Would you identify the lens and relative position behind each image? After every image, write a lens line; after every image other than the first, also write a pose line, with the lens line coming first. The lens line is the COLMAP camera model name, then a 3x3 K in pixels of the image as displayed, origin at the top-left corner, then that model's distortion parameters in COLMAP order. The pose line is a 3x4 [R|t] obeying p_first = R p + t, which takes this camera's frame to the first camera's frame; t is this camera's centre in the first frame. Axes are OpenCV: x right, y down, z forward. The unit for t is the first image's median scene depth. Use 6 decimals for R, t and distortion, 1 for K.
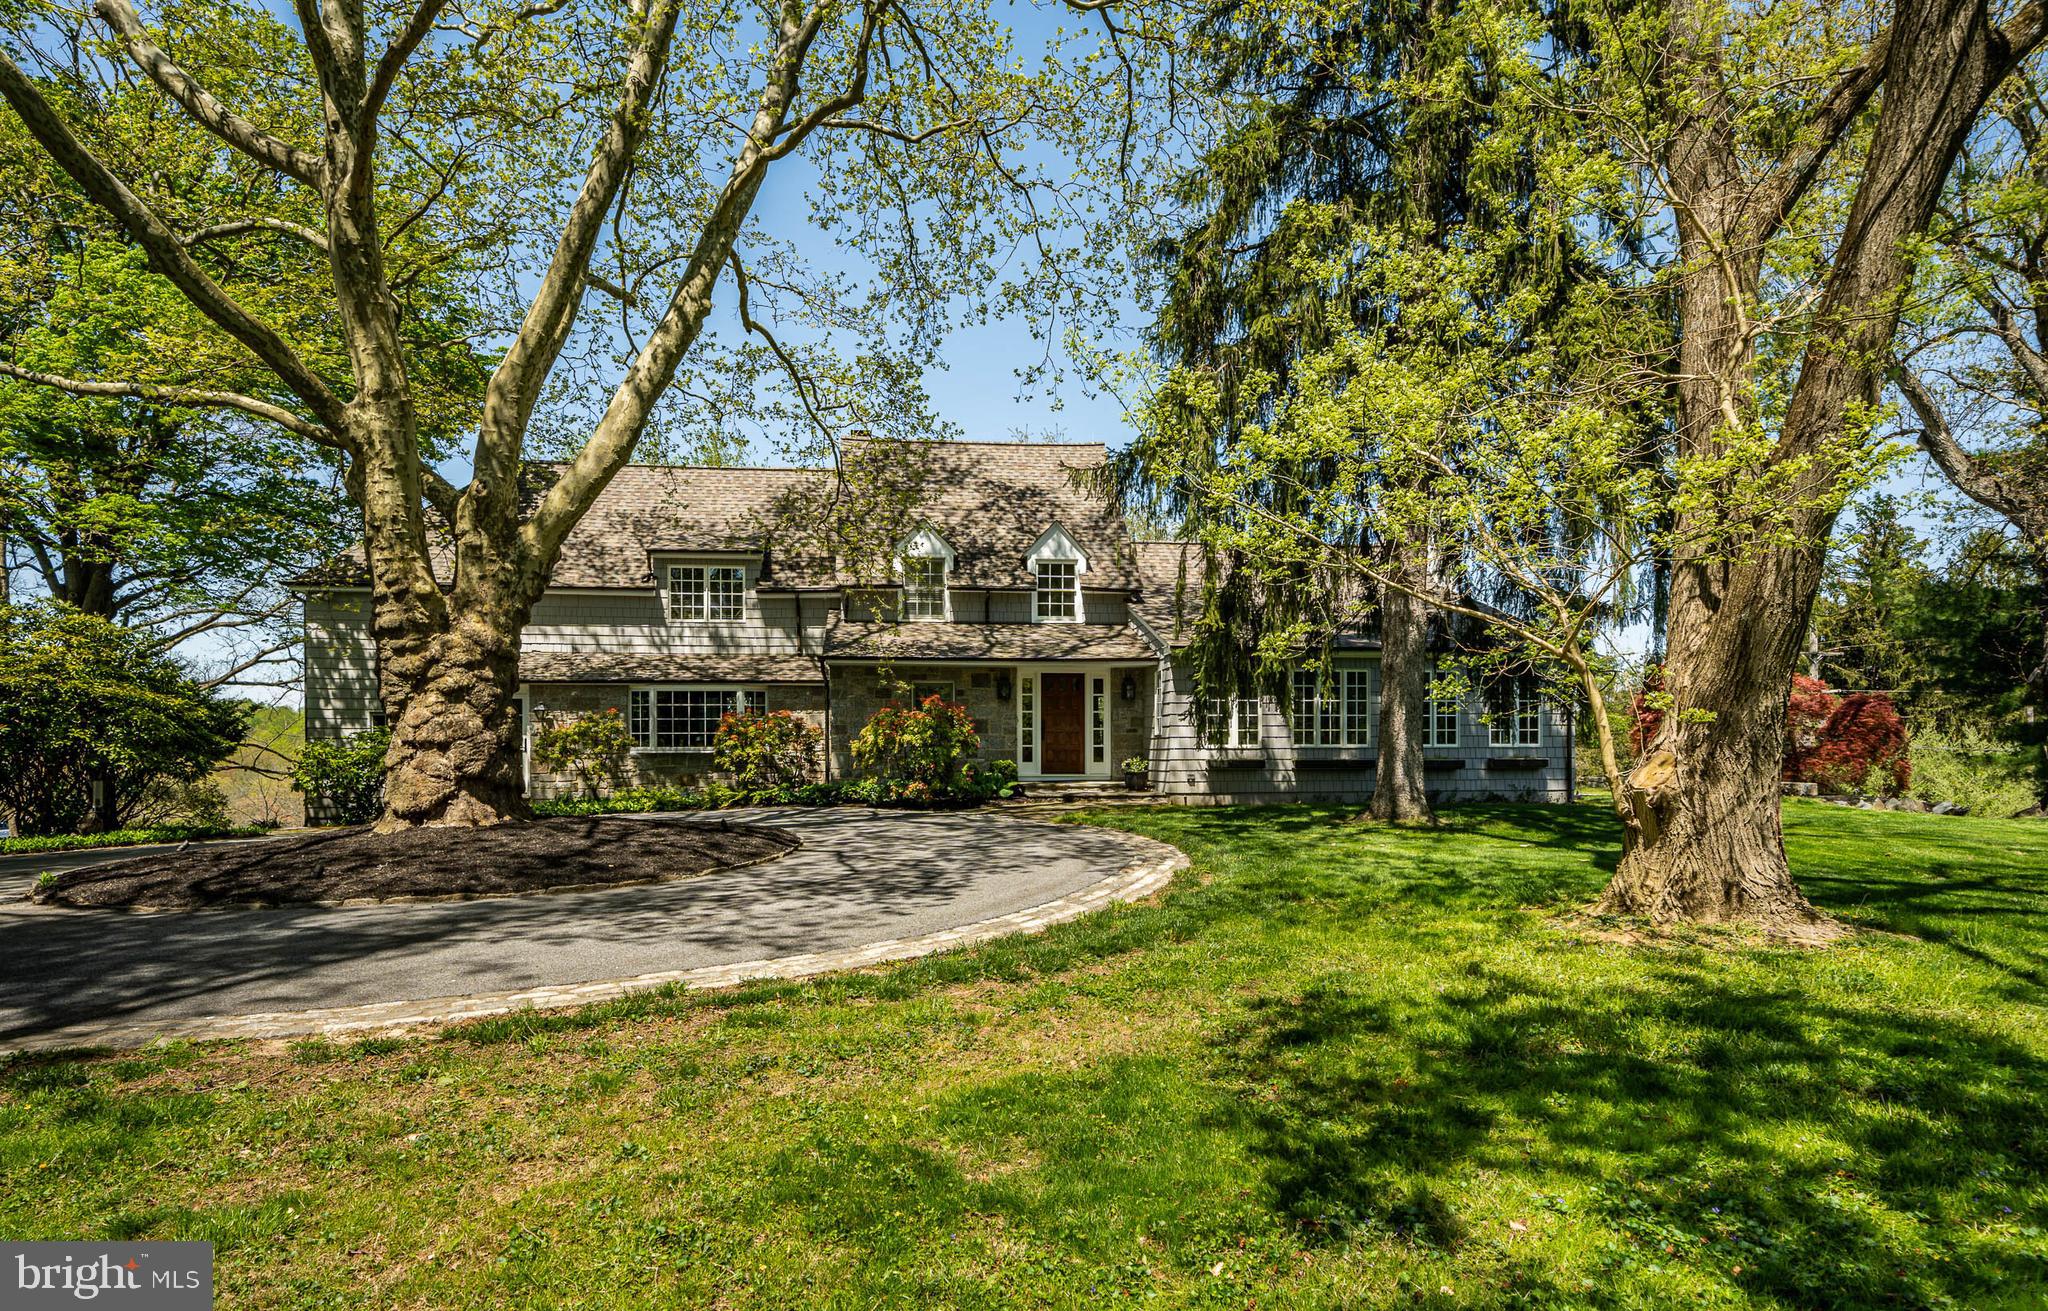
lens RADIAL K [[1162.6, 0, 1024.0], [0, 1162.6, 655.5], [0, 0, 1]] dist [-0.038110, 0.000326]
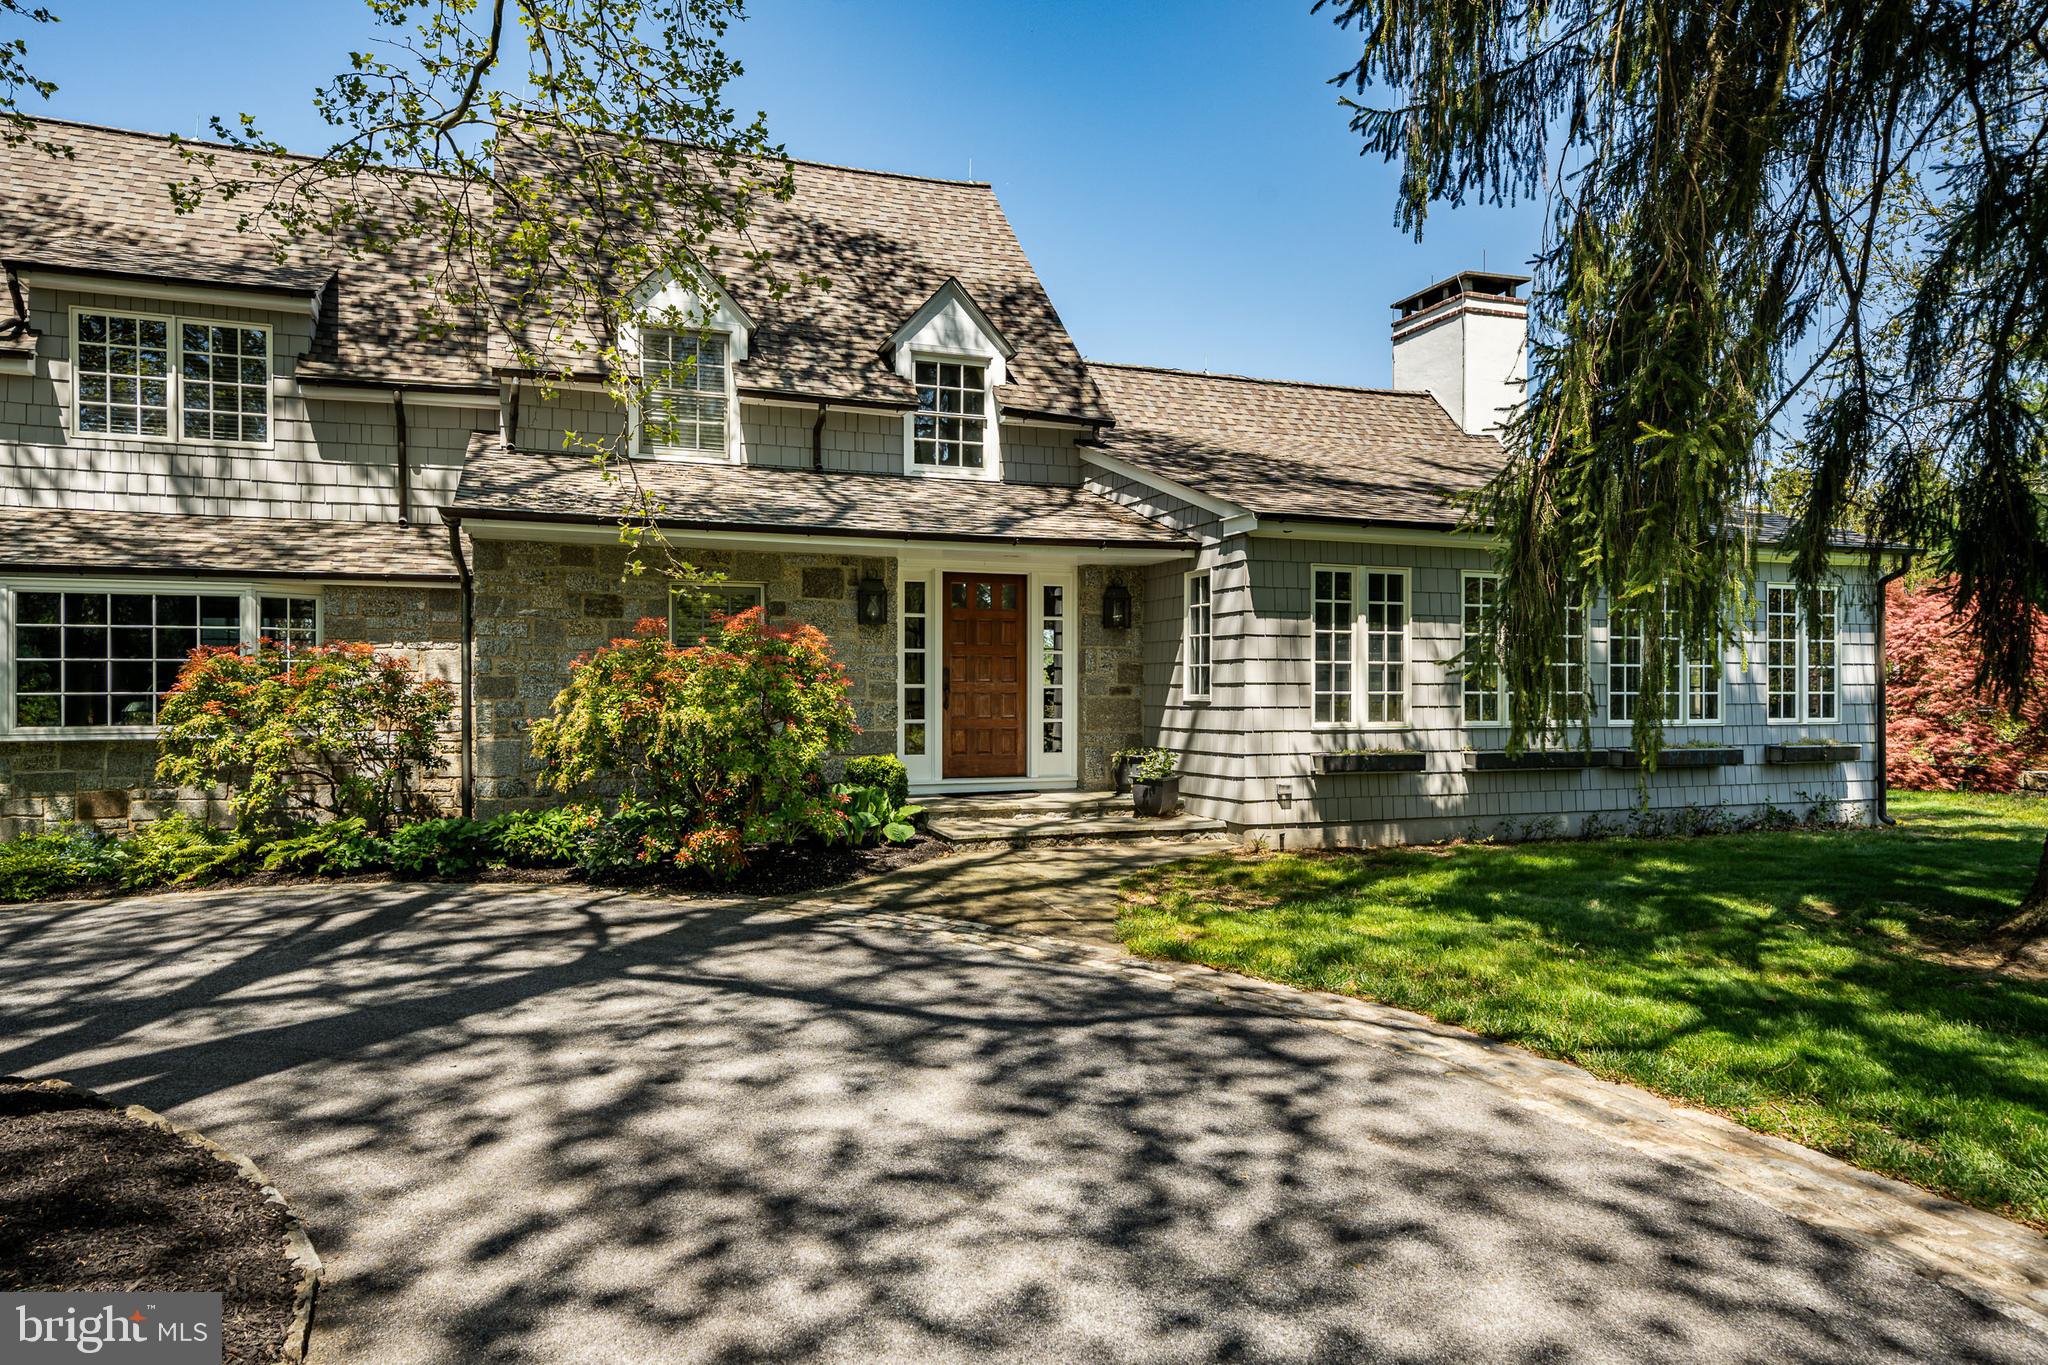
lens RADIAL K [[1238.9, 0, 1024.0], [0, 1238.9, 682.5], [0, 0, 1]] dist [0.007565, -0.000042]
pose [[0.971044, 0.003942, 0.238866, -0.075771], [-0.021448, 0.997265, 0.070733, 0.024316], [-0.237934, -0.073808, 0.968473, 0.488776]]
